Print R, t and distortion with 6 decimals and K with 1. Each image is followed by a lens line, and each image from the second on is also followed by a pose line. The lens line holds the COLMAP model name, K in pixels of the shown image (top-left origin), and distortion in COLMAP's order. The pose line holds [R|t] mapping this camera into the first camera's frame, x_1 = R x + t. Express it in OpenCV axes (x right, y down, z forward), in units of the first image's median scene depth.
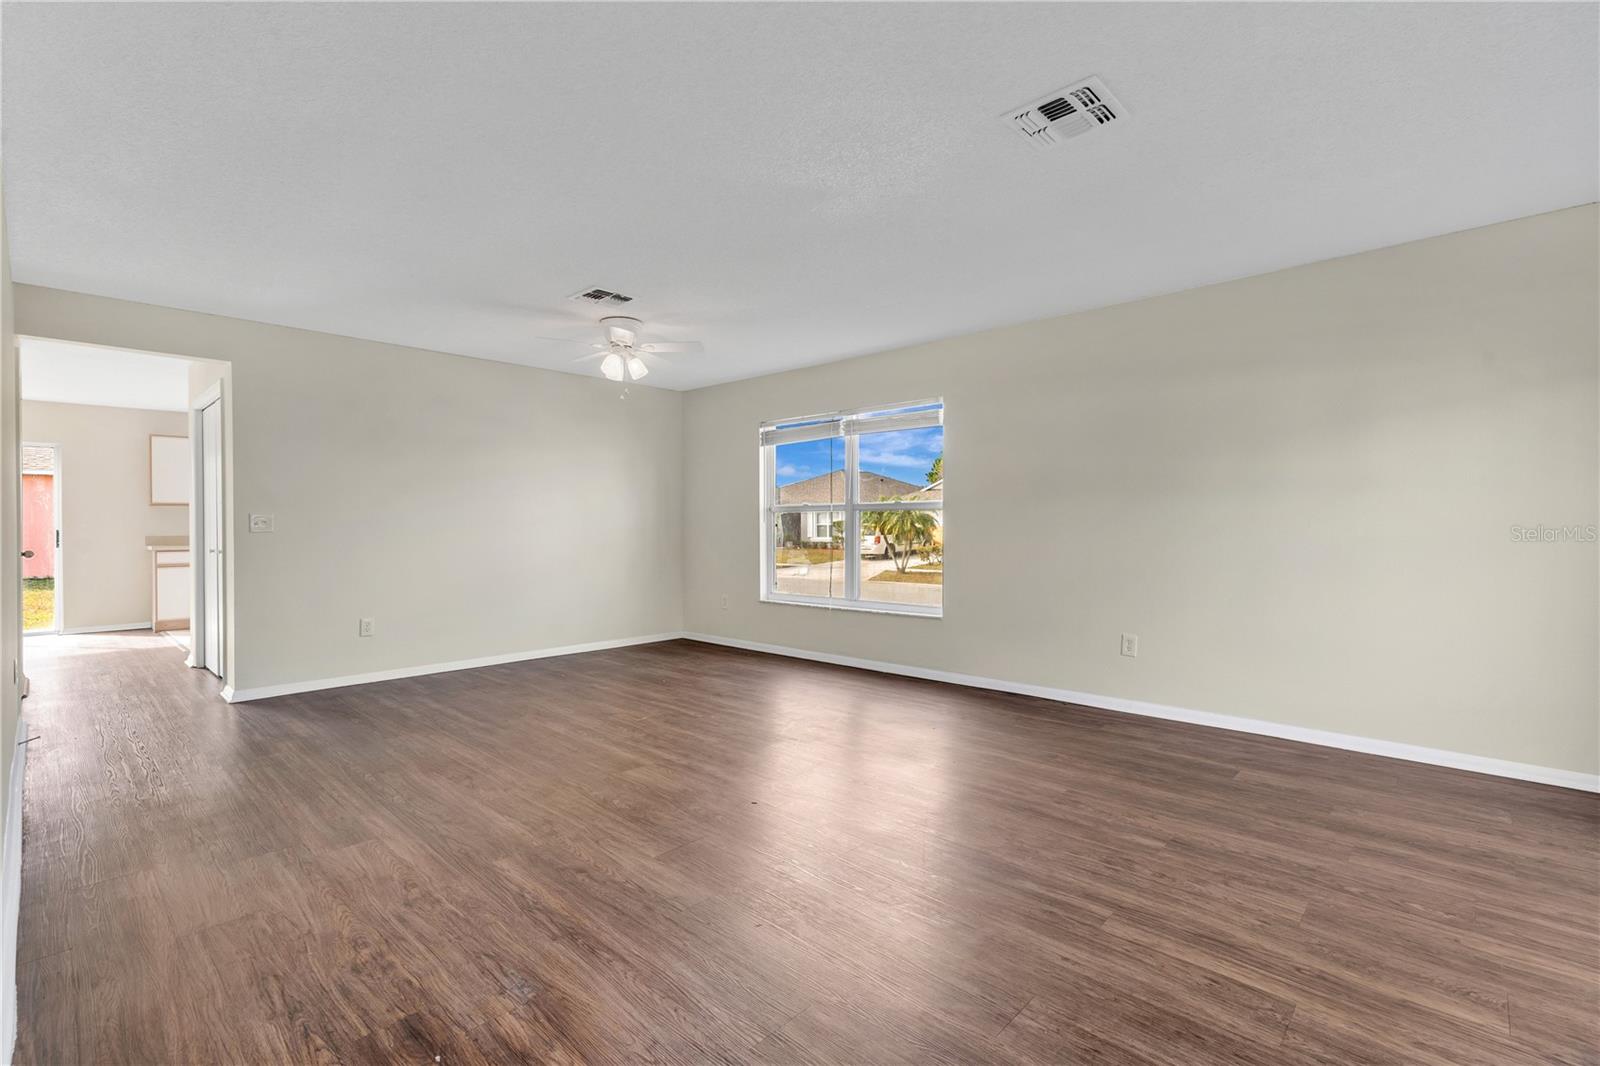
lens RADIAL K [[719.4, 0, 800.6], [0, 719.4, 524.2], [0, 0, 1]] dist [-0.001980, -0.000071]
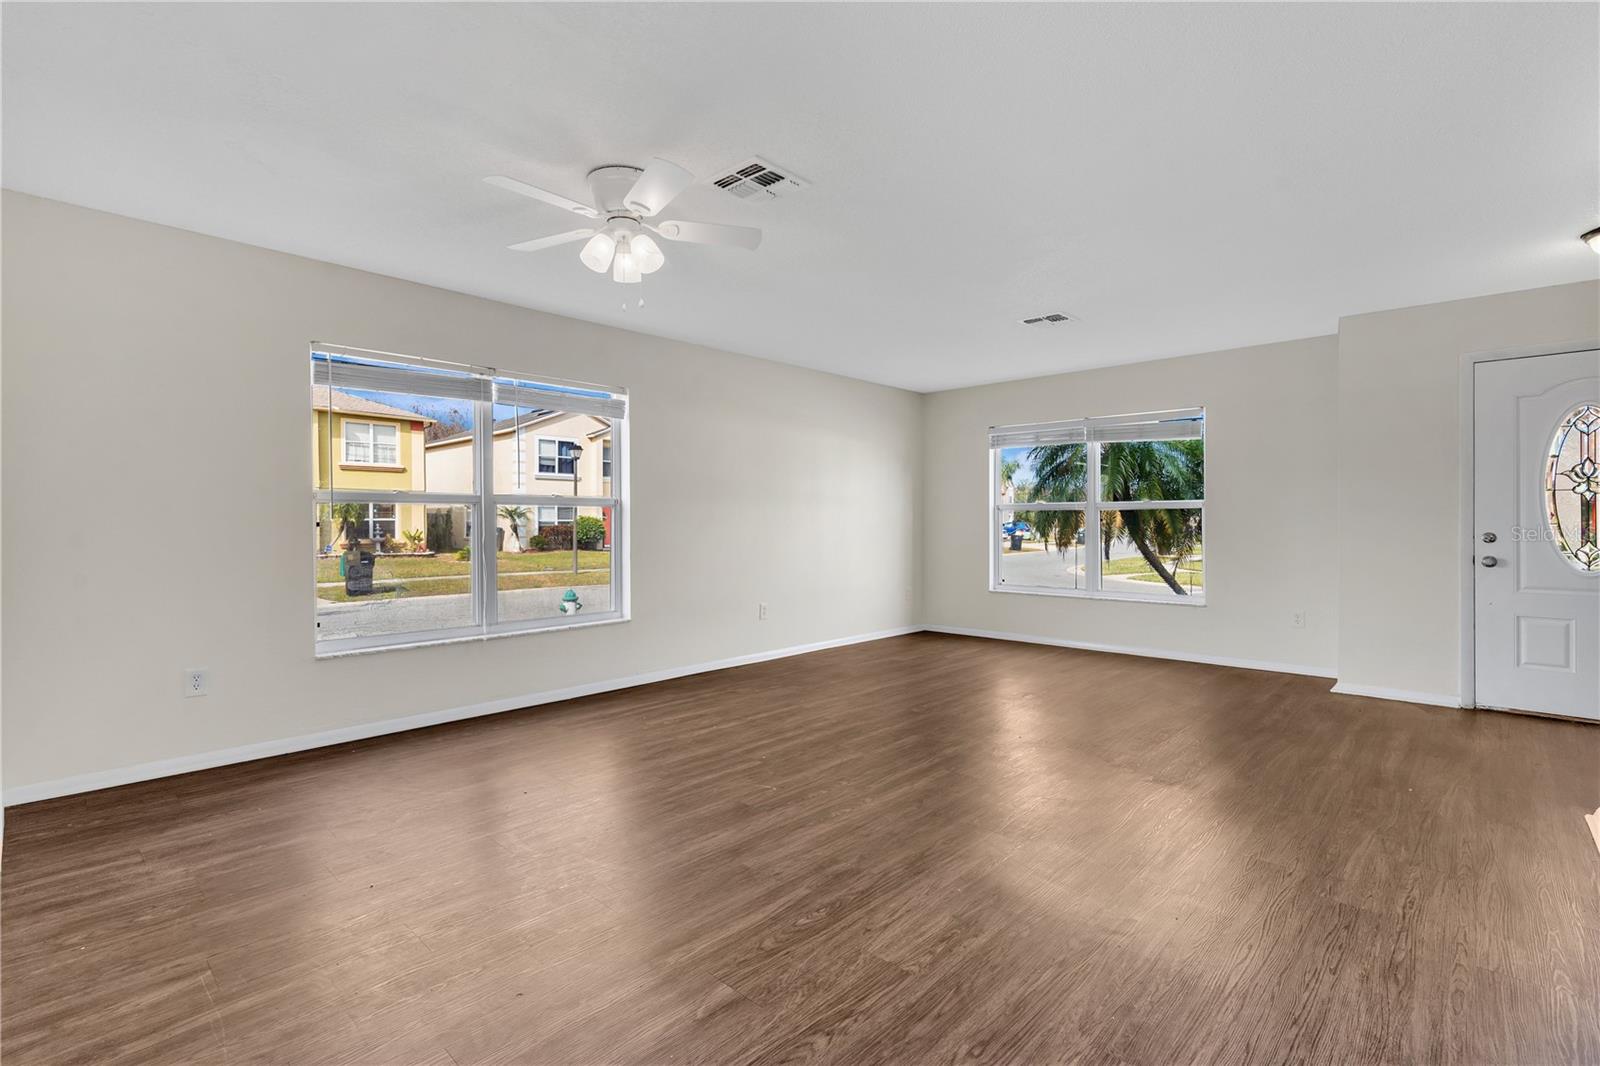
lens RADIAL K [[719.4, 0, 800.6], [0, 719.4, 524.2], [0, 0, 1]] dist [-0.001980, -0.000071]
pose [[0.007923, 0.004729, 0.999957, -1.076105], [0.002445, 0.999986, -0.004749, 0.011460], [-0.999966, 0.002483, 0.007911, 1.100045]]
